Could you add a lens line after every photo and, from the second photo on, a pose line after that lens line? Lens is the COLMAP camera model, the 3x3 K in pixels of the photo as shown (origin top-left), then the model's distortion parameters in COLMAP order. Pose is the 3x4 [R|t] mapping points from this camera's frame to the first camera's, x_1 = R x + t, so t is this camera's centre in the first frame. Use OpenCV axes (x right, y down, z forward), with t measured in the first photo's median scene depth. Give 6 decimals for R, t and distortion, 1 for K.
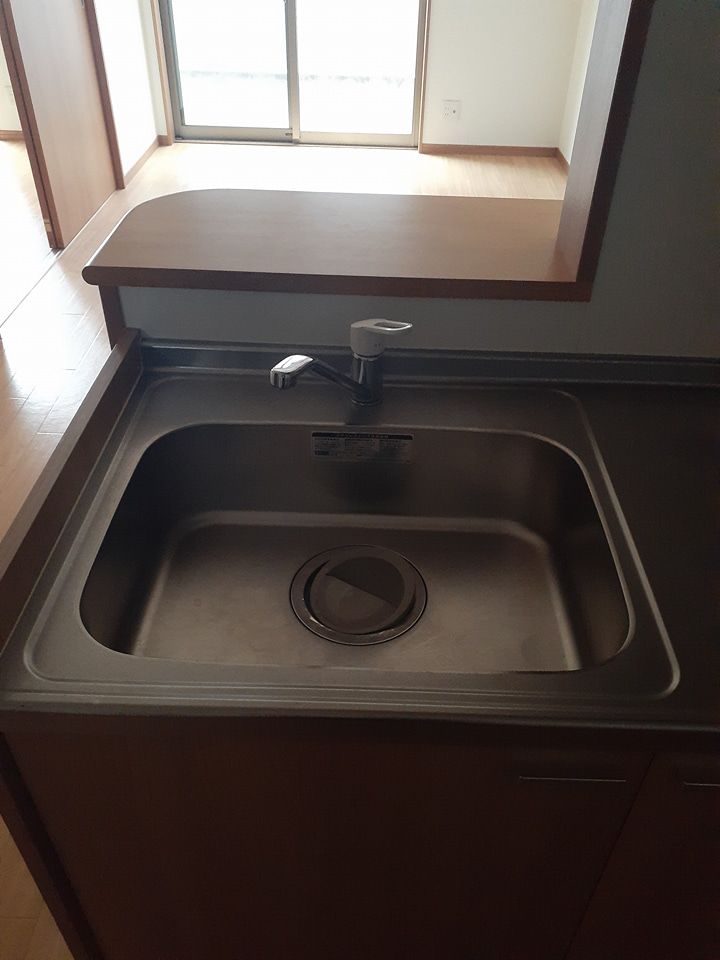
lens RADIAL K [[780.8, 0, 359.7], [0, 780.8, 491.3], [0, 0, 1]] dist [0.058494, -0.002944]
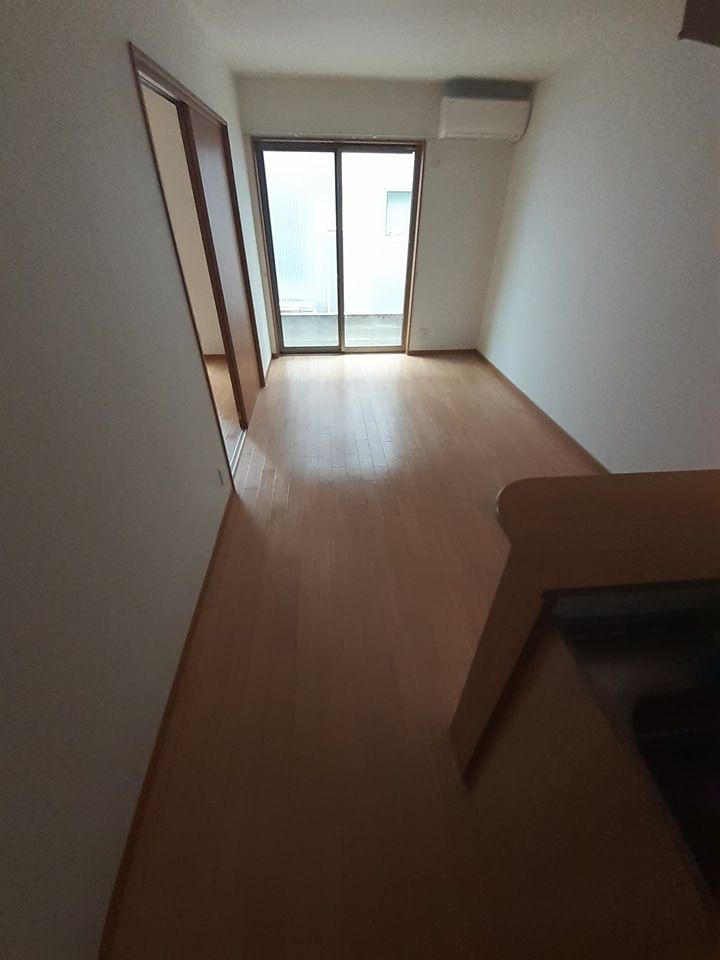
lens RADIAL K [[387.7, 0, 360.0], [0, 387.7, 480.0], [0, 0, 1]] dist [0.016844, -0.000041]
pose [[0.993408, -0.076349, 0.085508, -0.169591], [0.079965, 0.996007, -0.039694, -0.107515], [-0.082136, 0.046270, 0.995547, 0.079255]]
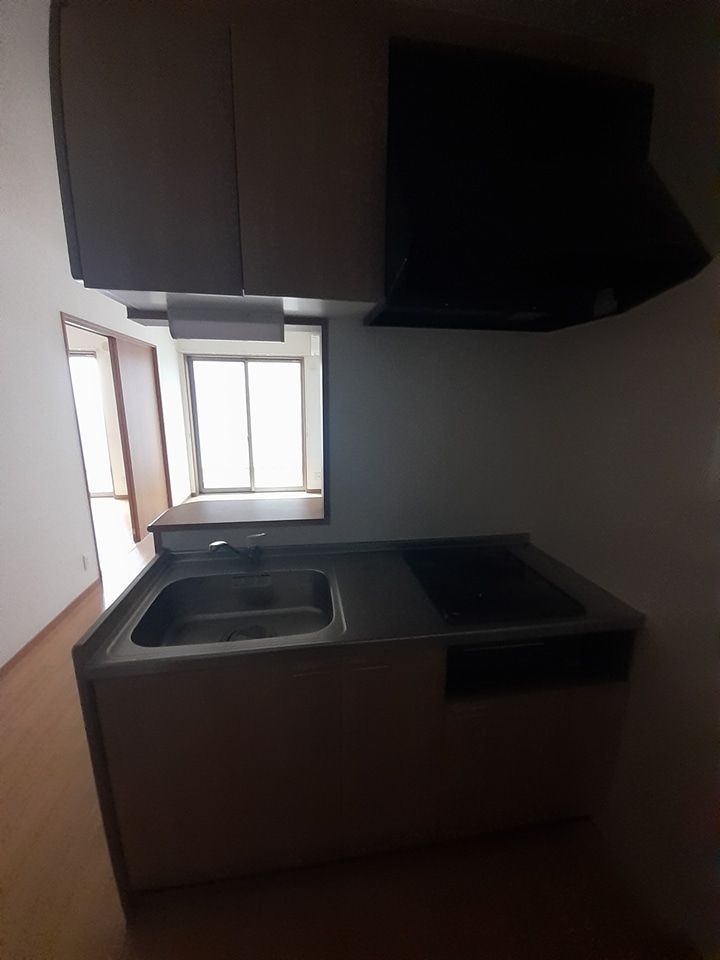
lens RADIAL K [[387.7, 0, 360.0], [0, 387.7, 480.0], [0, 0, 1]] dist [0.016844, -0.000041]
pose [[0.983932, -0.047458, 0.172118, 0.040217], [0.117431, 0.898181, -0.423653, 0.061504], [-0.134488, 0.437058, 0.889322, -0.100681]]
